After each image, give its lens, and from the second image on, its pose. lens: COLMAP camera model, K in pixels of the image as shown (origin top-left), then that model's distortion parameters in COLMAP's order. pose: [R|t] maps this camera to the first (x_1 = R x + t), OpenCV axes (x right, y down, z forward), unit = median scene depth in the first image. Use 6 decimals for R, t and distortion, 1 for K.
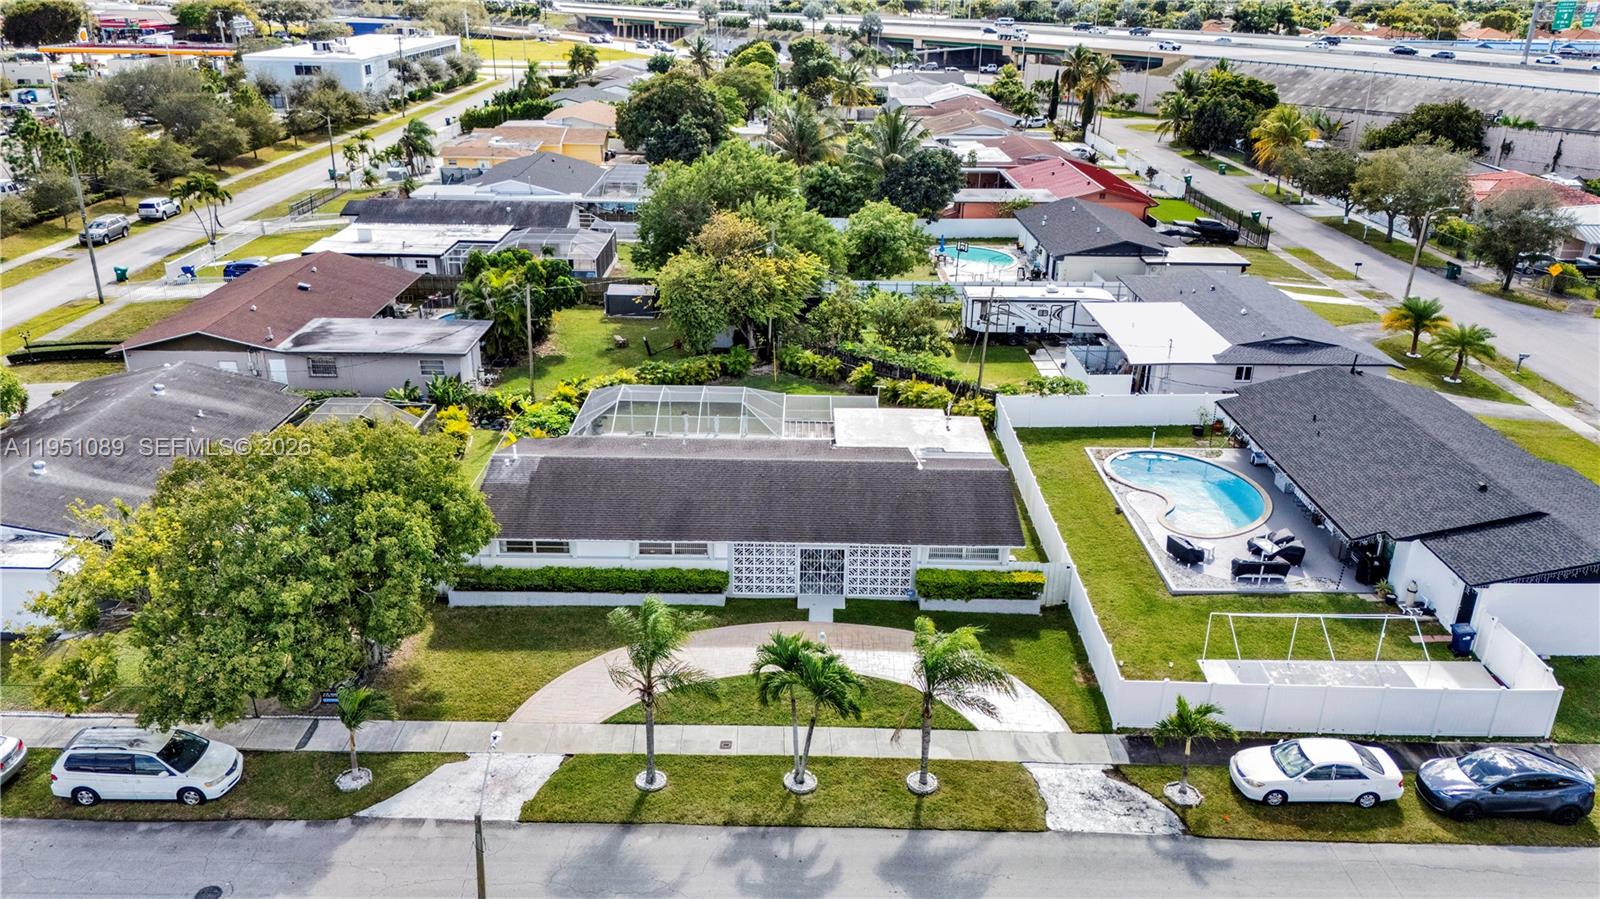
lens RADIAL K [[1178.7, 0, 798.0], [0, 1178.7, 452.6], [0, 0, 1]] dist [0.057381, -0.058287]
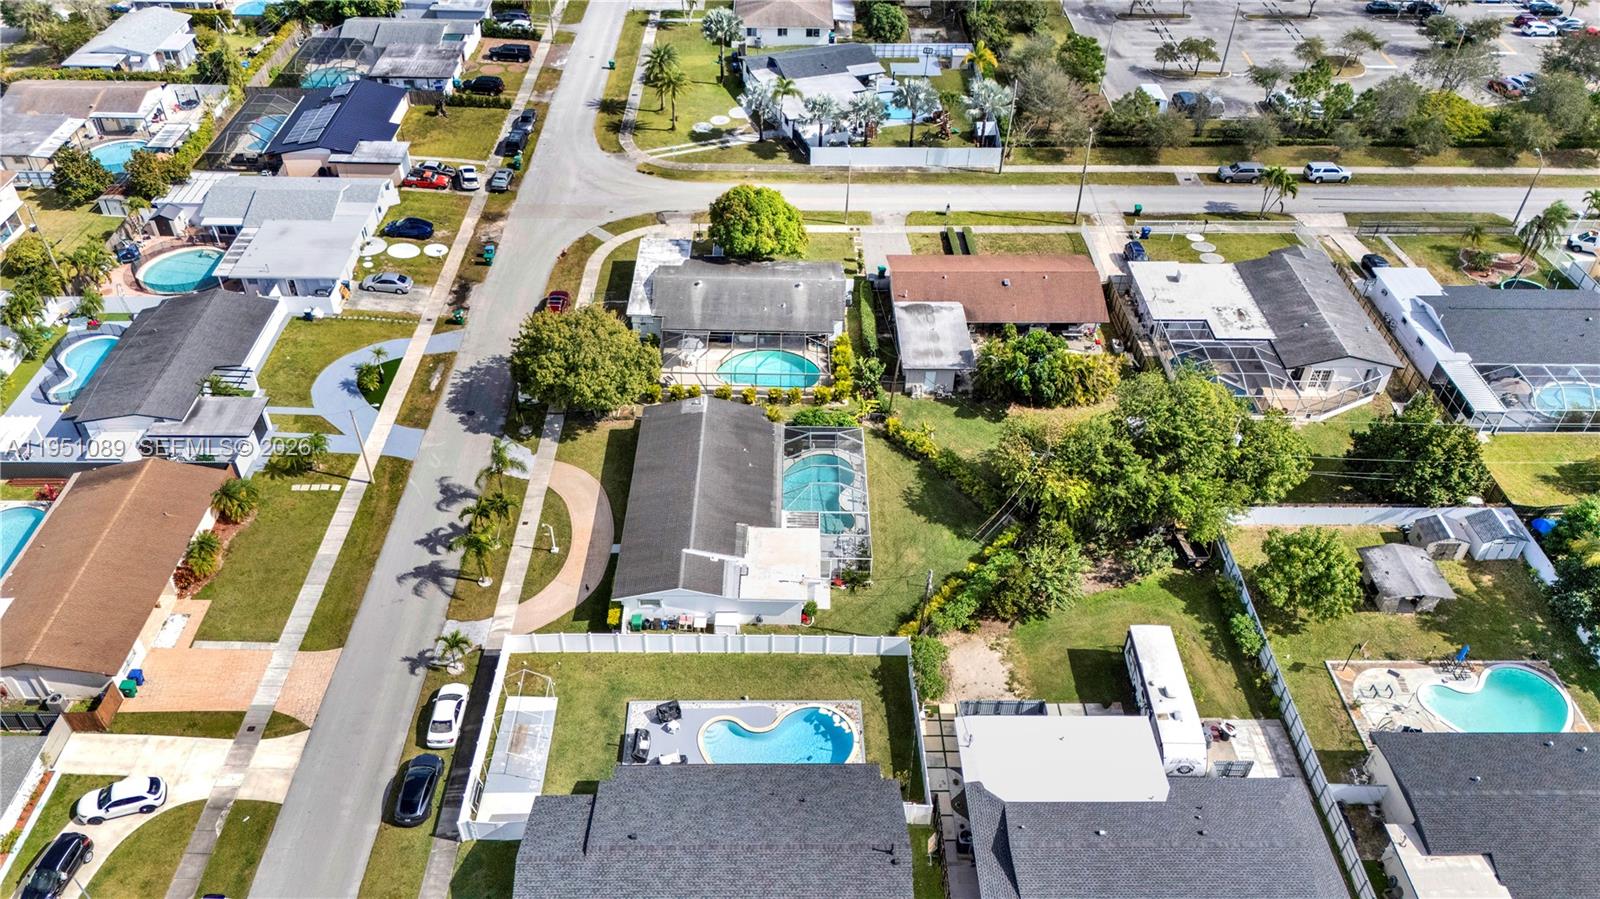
lens RADIAL K [[1178.7, 0, 793.4], [0, 1178.7, 443.3], [0, 0, 1]] dist [0.057381, -0.058287]
pose [[0.007834, 0.626932, -0.779034, 0.991712], [-0.399722, 0.716073, 0.572243, -0.843814], [0.916603, 0.306914, 0.256209, 0.494818]]
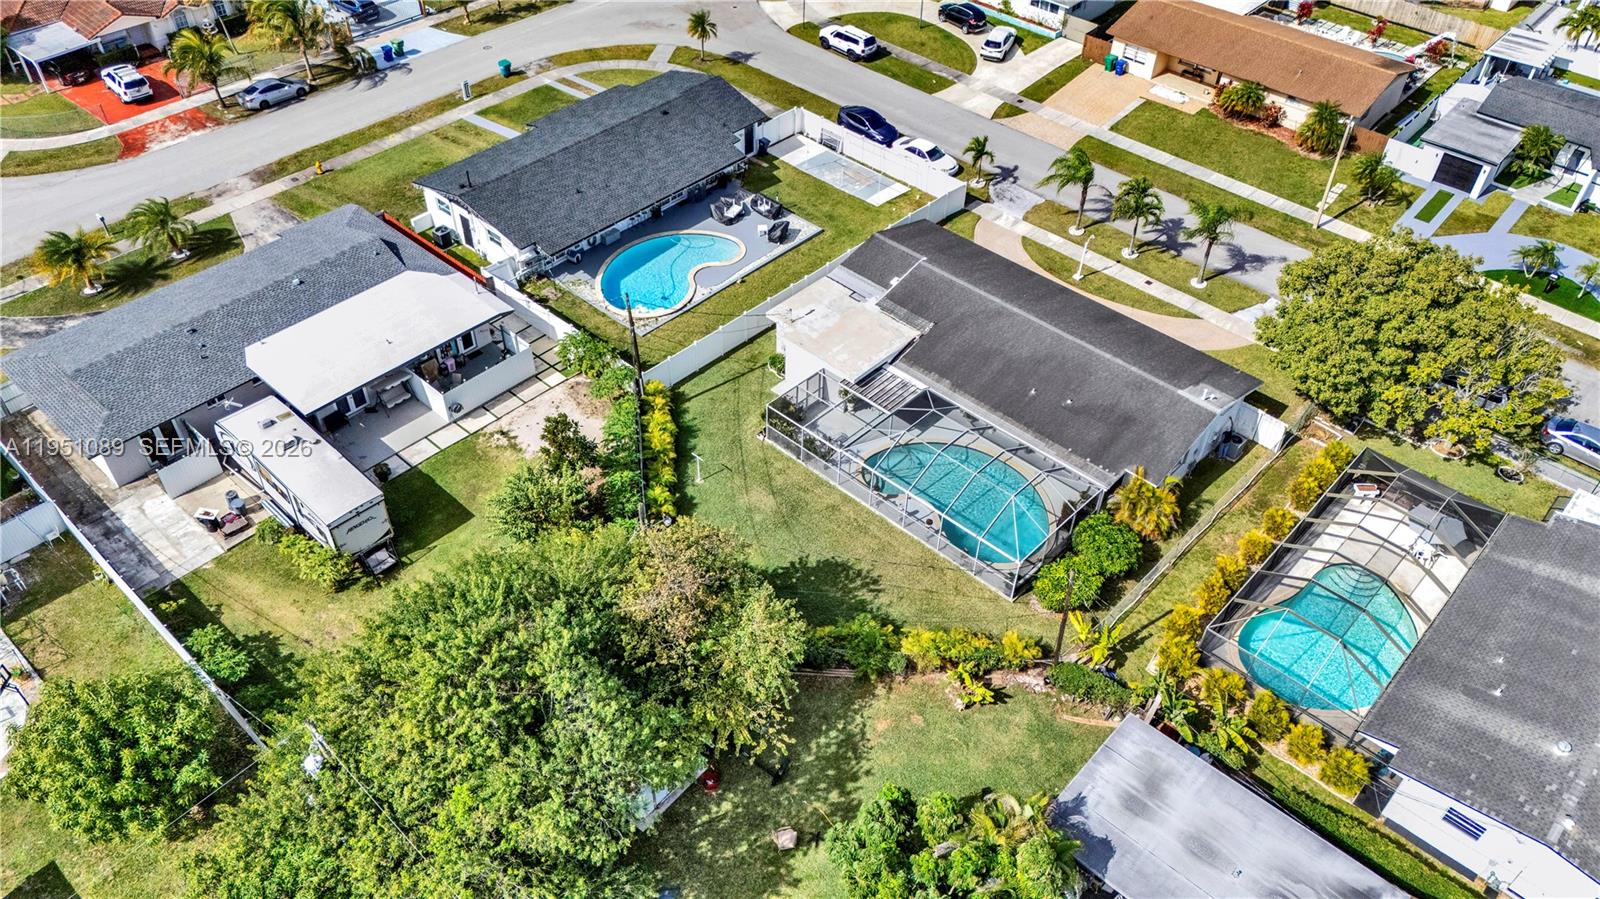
lens RADIAL K [[1178.7, 0, 791.6], [0, 1178.7, 462.1], [0, 0, 1]] dist [0.057381, -0.058287]
pose [[-0.730938, -0.487025, 0.478054, -0.394196], [0.233952, 0.479231, 0.845934, -0.766283], [-0.641089, 0.730167, -0.236348, 1.173221]]
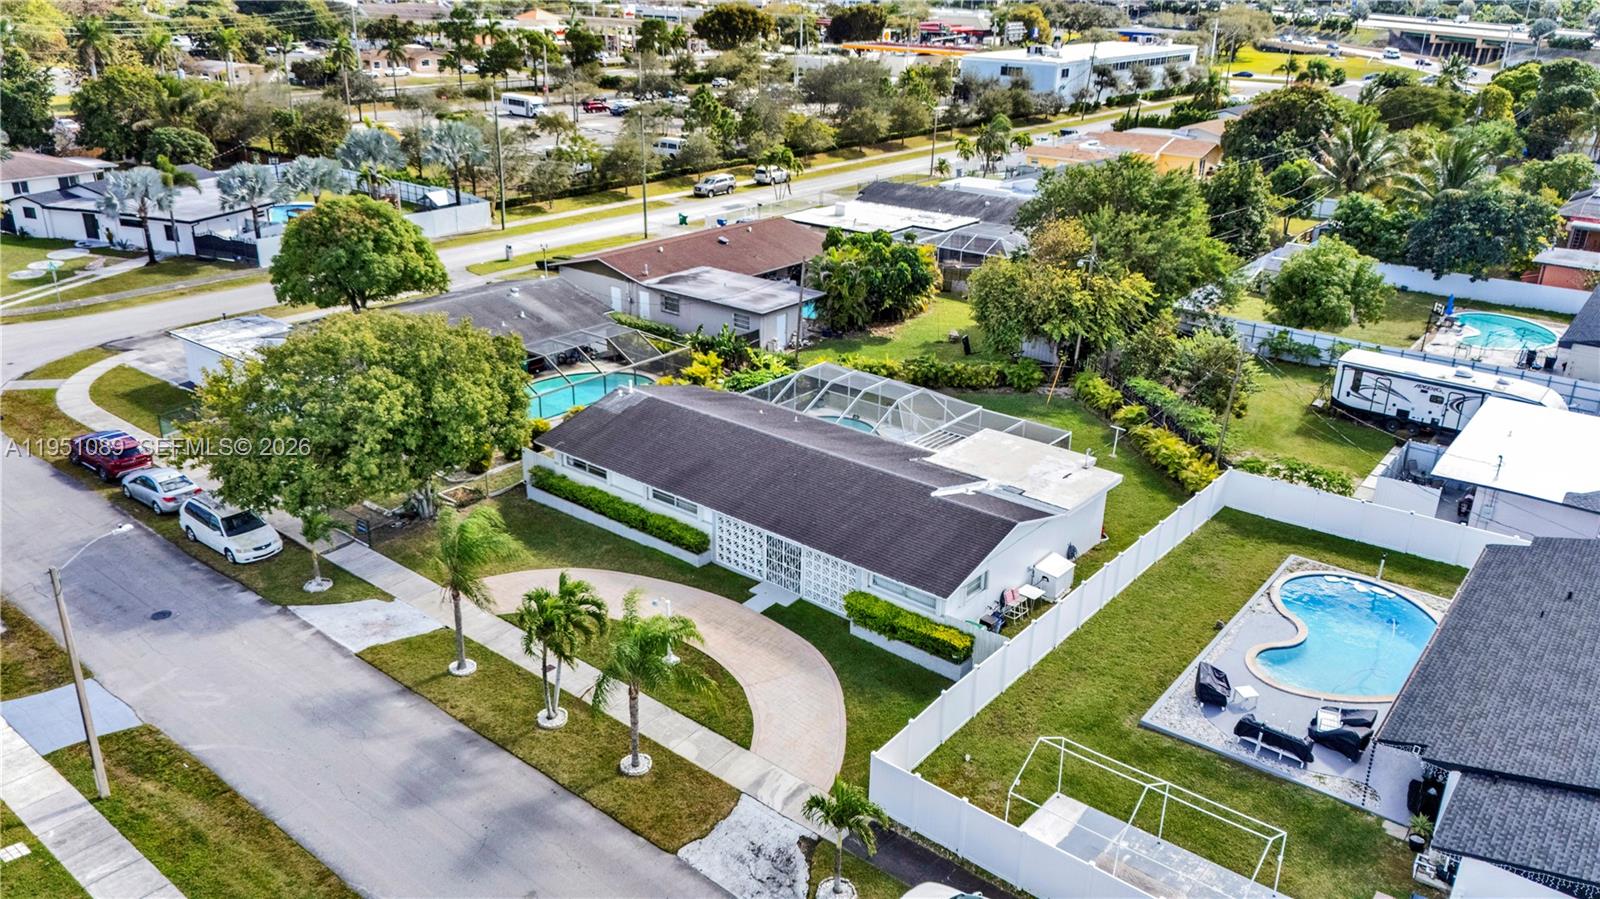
lens RADIAL K [[1178.7, 0, 787.8], [0, 1178.7, 461.1], [0, 0, 1]] dist [0.057381, -0.058287]
pose [[0.776513, 0.242486, -0.581574, 0.402868], [-0.245419, 0.966489, 0.075293, -0.039363], [0.580342, 0.084264, 0.810002, 0.144584]]
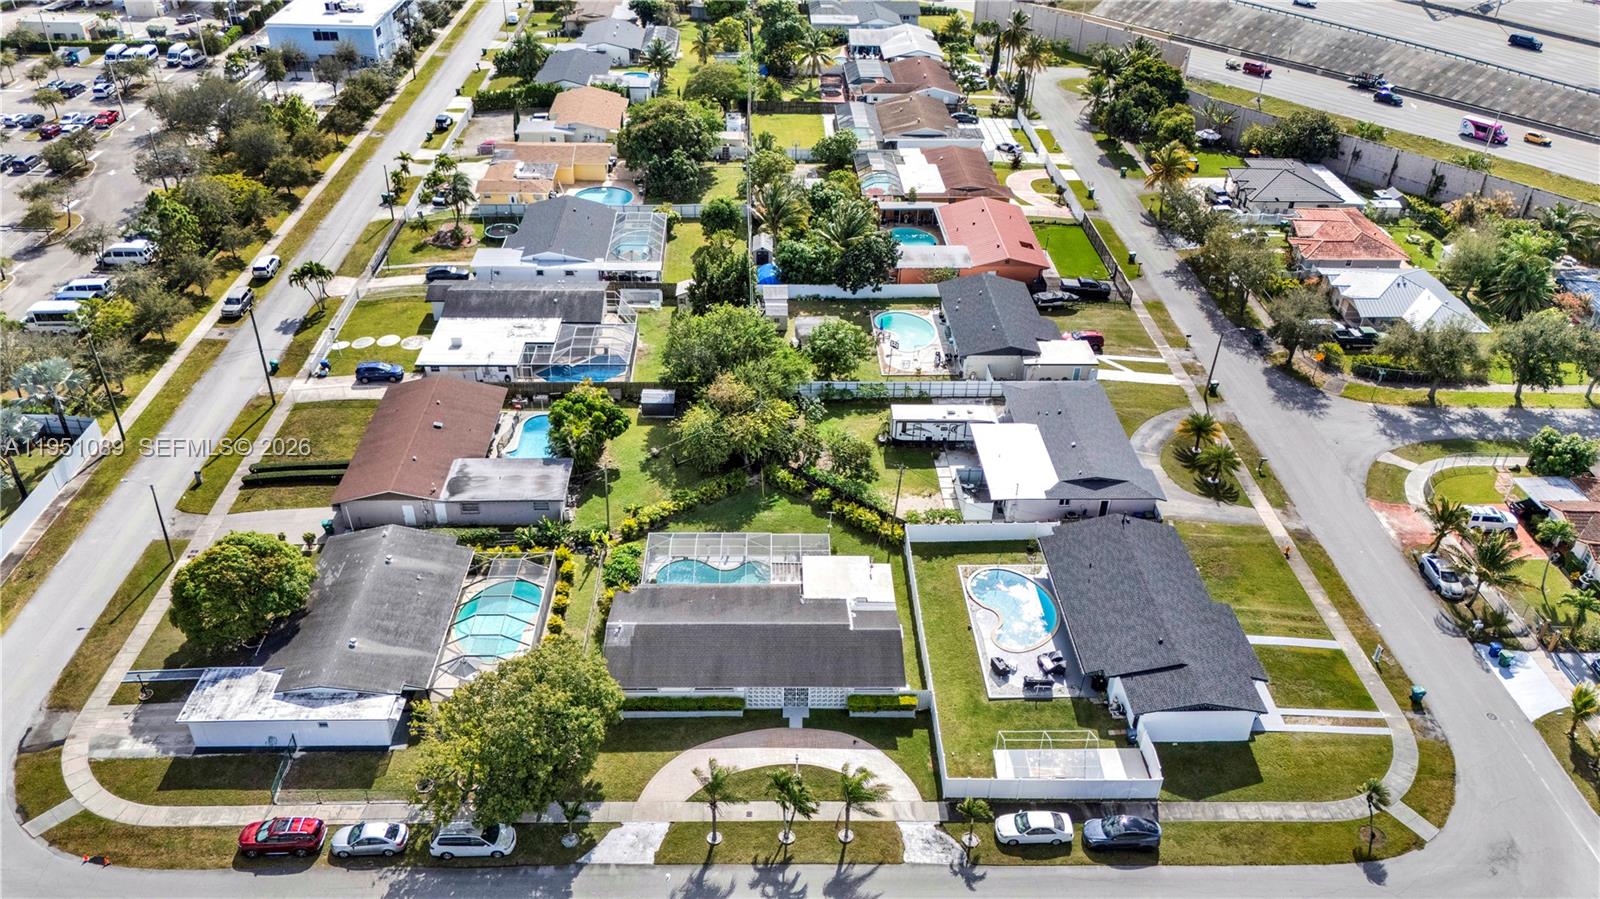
lens RADIAL K [[1178.7, 0, 795.9], [0, 1178.7, 451.6], [0, 0, 1]] dist [0.057381, -0.058287]
pose [[0.999648, -0.011867, 0.023728, -0.013135], [0.007107, 0.981477, 0.191450, -0.437547], [-0.025560, -0.191214, 0.981216, -0.506249]]
